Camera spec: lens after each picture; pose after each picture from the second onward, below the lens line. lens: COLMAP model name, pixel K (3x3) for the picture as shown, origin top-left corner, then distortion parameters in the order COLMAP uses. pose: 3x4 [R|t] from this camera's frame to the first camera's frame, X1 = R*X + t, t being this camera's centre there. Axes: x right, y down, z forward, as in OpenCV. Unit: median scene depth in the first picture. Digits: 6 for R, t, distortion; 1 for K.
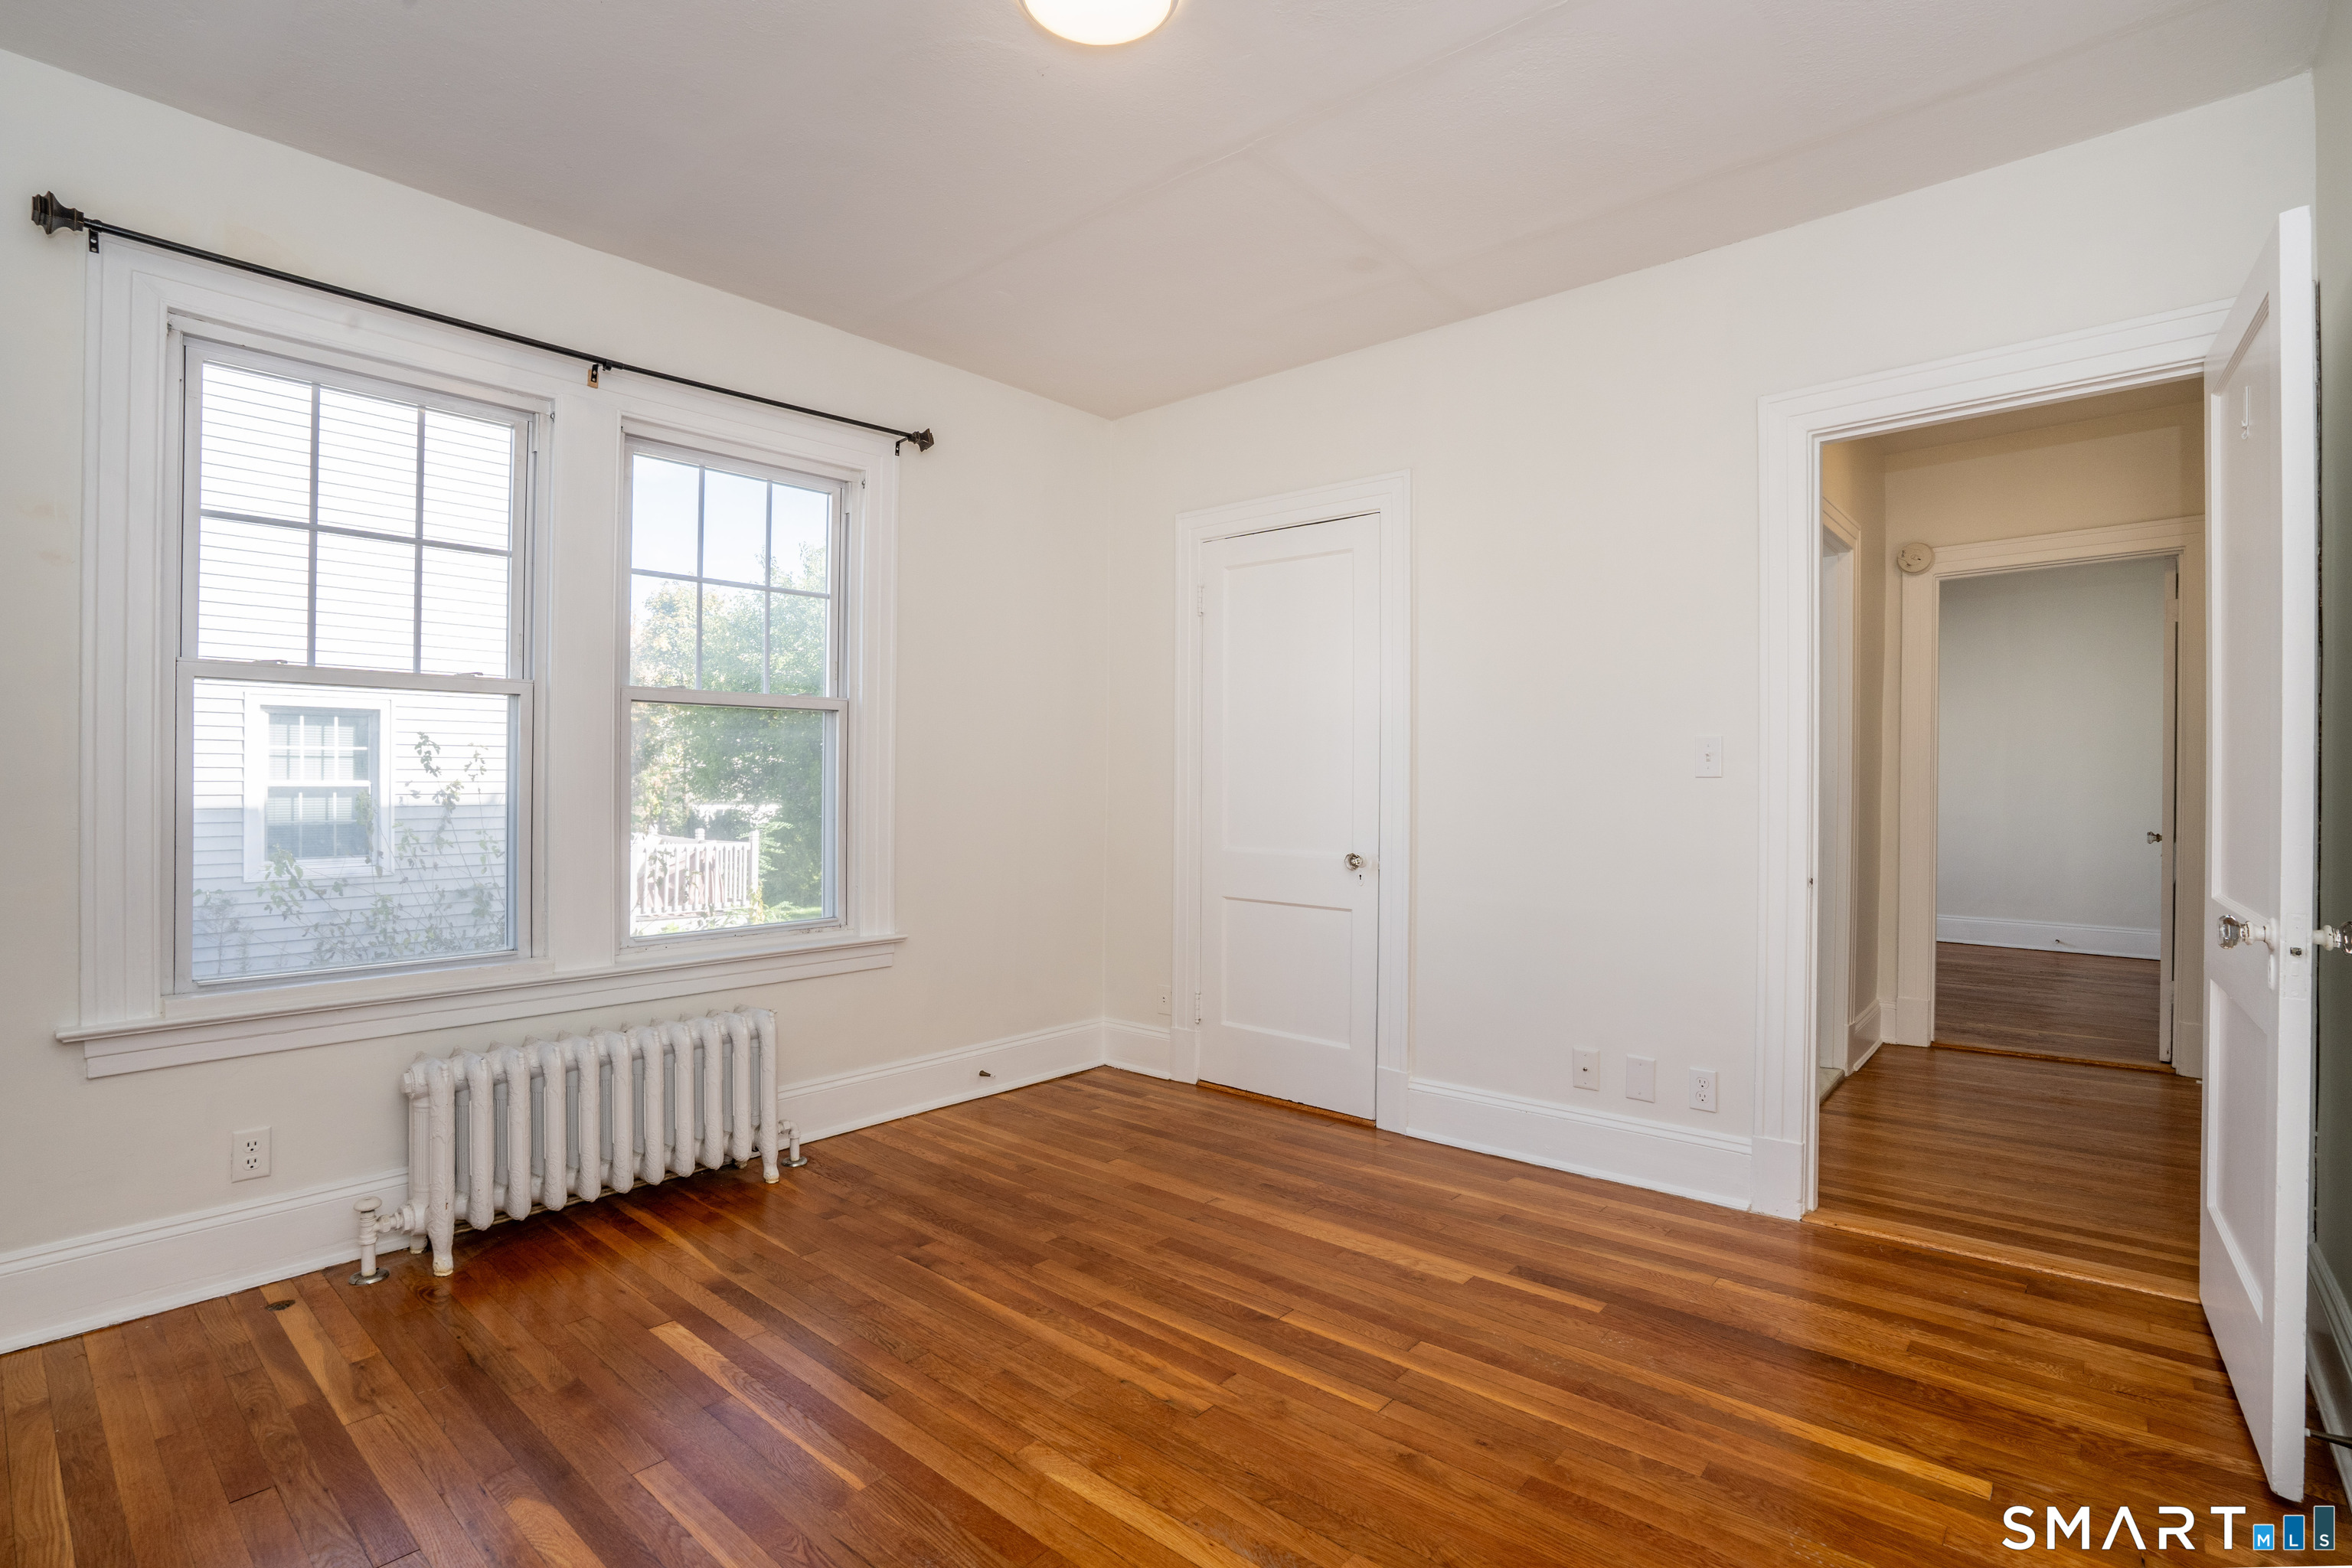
lens RADIAL K [[1099.8, 0, 1204.2], [0, 1099.8, 776.2], [0, 0, 1]] dist [-0.036529, 0.000923]
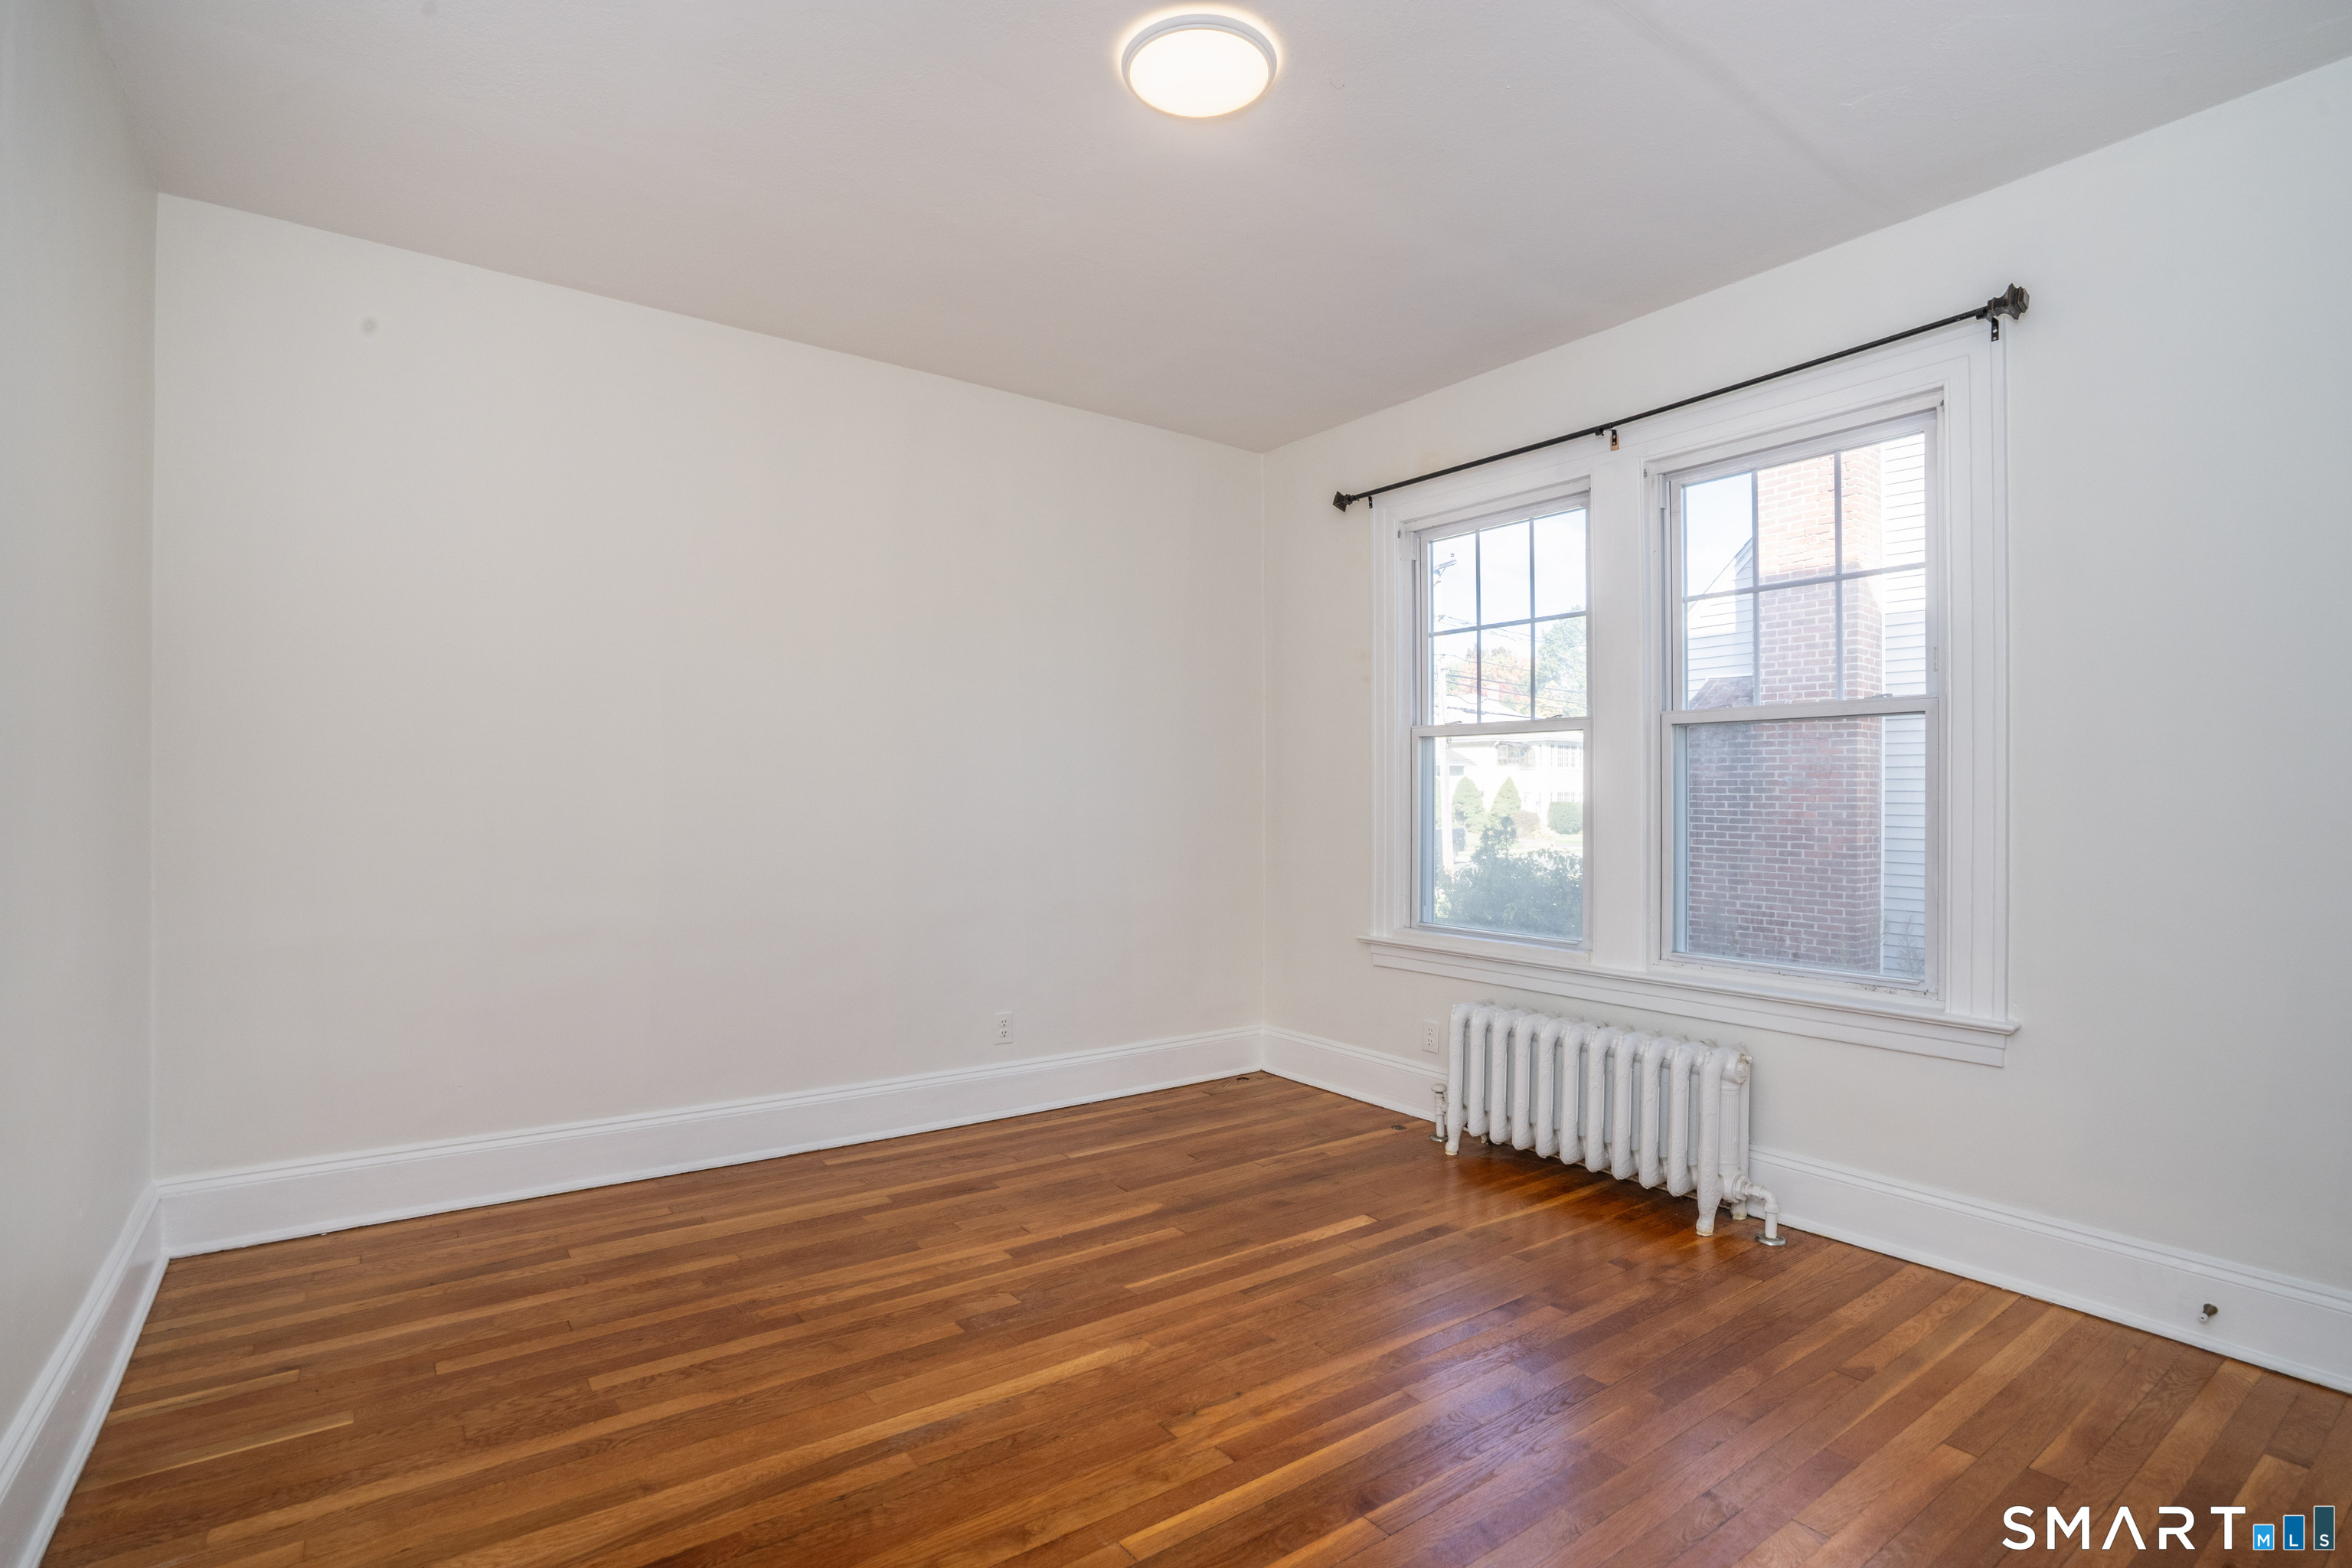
lens RADIAL K [[1108.4, 0, 1175.2], [0, 1108.4, 795.2], [0, 0, 1]] dist [-0.032114, 0.000623]
pose [[-0.219767, -0.005810, -0.975535, 0.726631], [-0.002198, 0.999983, -0.005460, 0.006271], [0.975550, 0.000944, -0.219776, 0.908282]]
